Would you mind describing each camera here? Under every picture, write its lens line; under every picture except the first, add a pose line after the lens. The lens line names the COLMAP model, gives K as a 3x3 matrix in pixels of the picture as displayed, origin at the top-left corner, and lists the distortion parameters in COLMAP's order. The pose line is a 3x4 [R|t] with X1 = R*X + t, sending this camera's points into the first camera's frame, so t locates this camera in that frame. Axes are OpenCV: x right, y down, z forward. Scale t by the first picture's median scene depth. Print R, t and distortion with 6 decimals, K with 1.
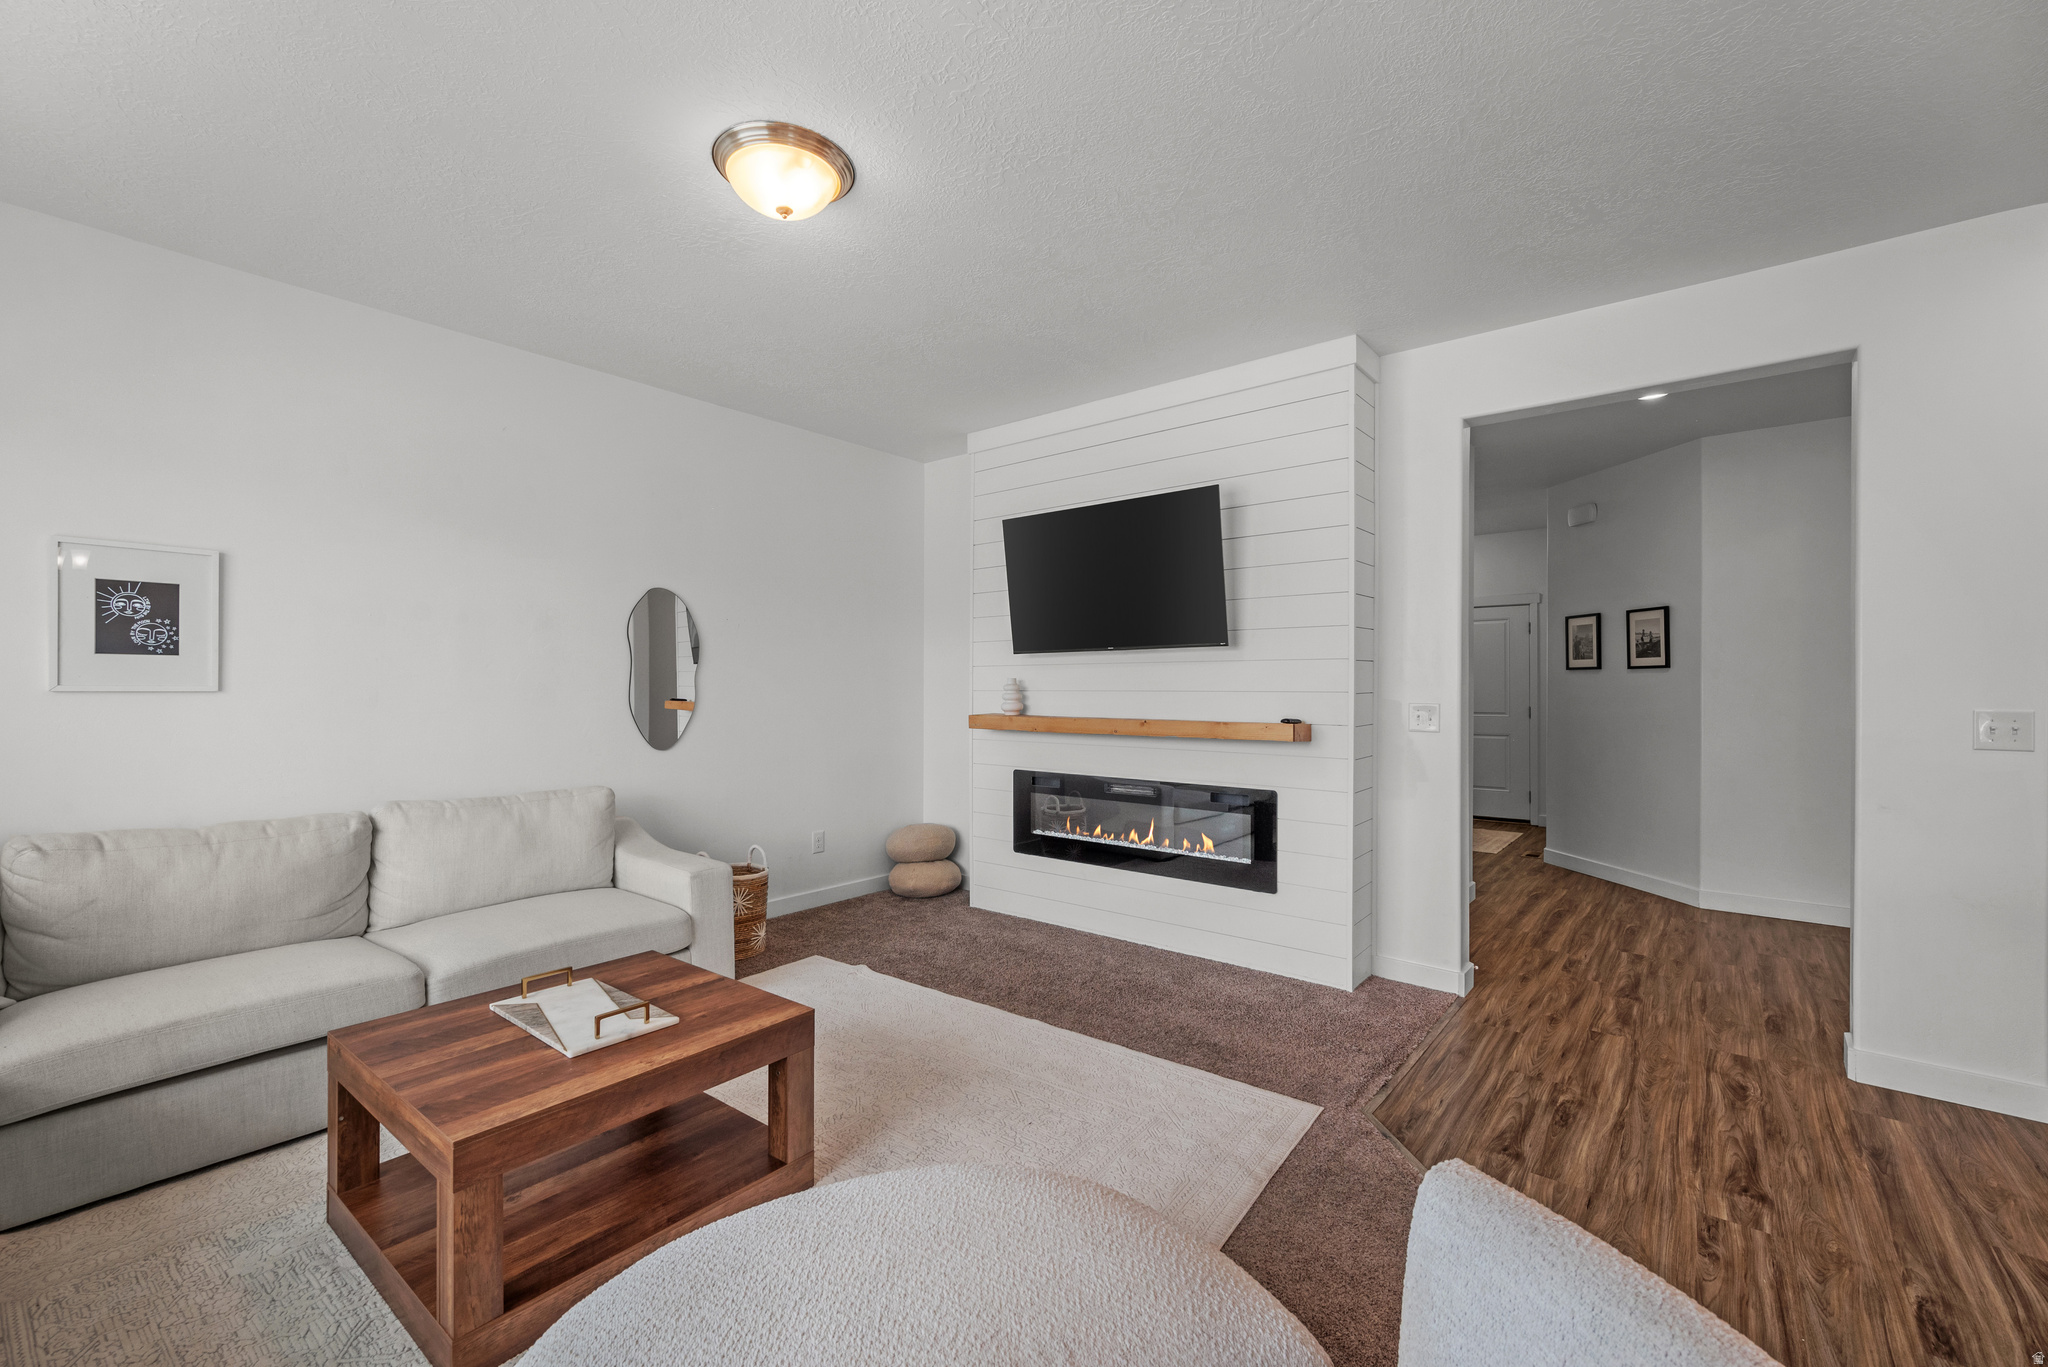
lens RADIAL K [[855.7, 0, 1024.0], [0, 855.7, 683.5], [0, 0, 1]] dist [-0.000534, -0.000034]
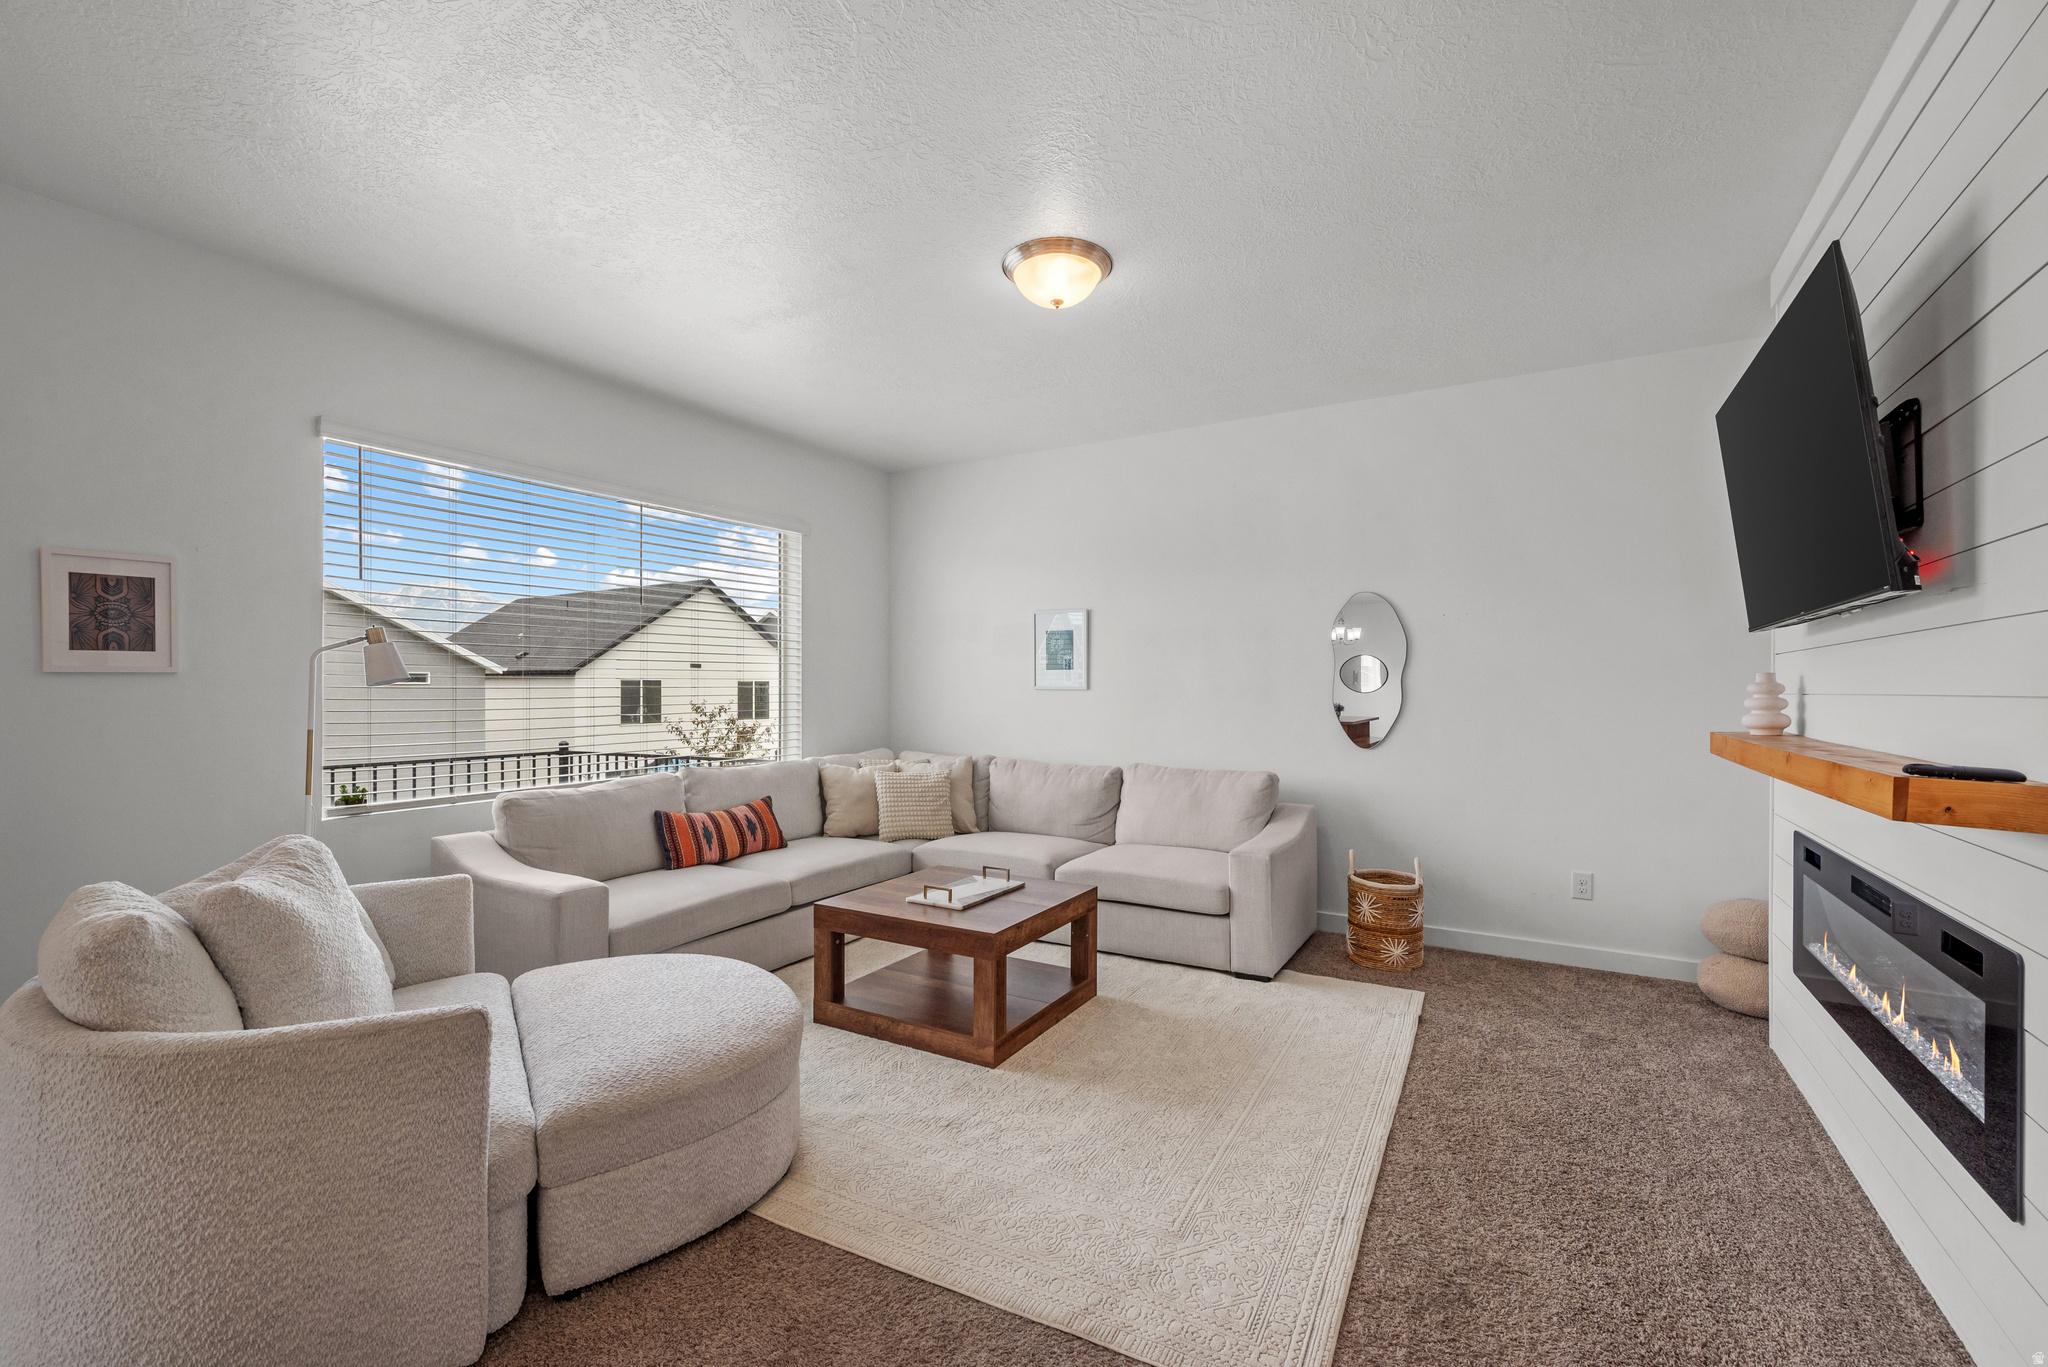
lens RADIAL K [[867.3, 0, 1035.0], [0, 867.3, 691.3], [0, 0, 1]] dist [-0.000372, -0.000145]
pose [[0.142097, 0.004555, -0.989842, 0.773516], [0.001025, 0.999988, 0.004749, 0.004234], [0.989852, -0.001689, 0.142090, 0.633746]]
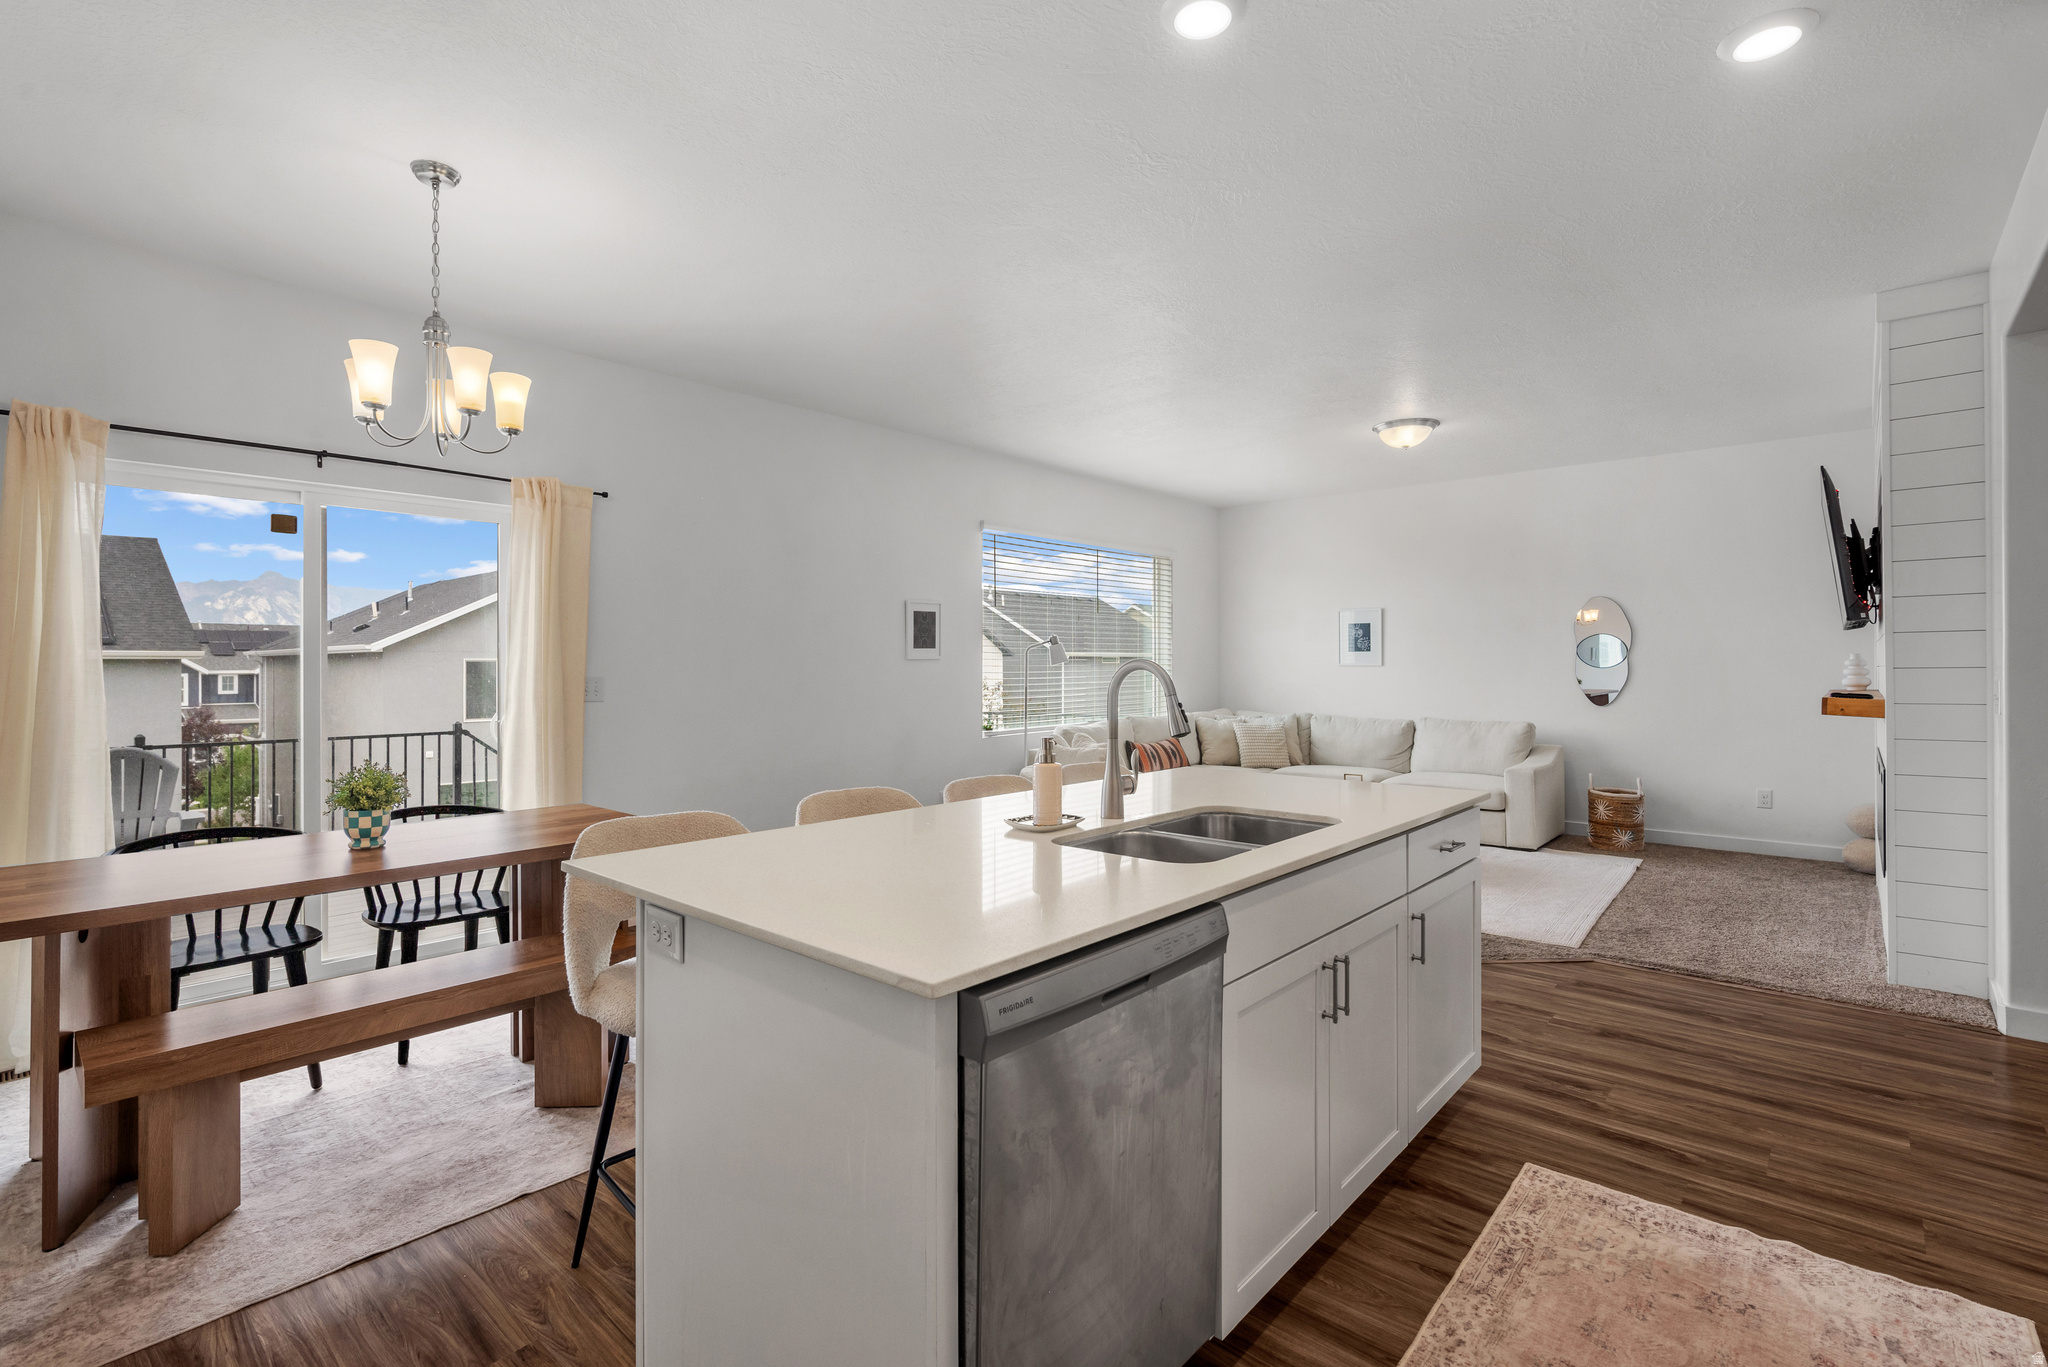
lens RADIAL K [[949.5, 0, 1020.3], [0, 949.5, 659.9], [0, 0, 1]] dist [-0.000493, -0.000087]
pose [[-0.047091, -0.005578, -0.998875, 1.761425], [0.004819, 0.999972, -0.005812, 0.003189], [0.998879, -0.005087, -0.047063, 0.101718]]
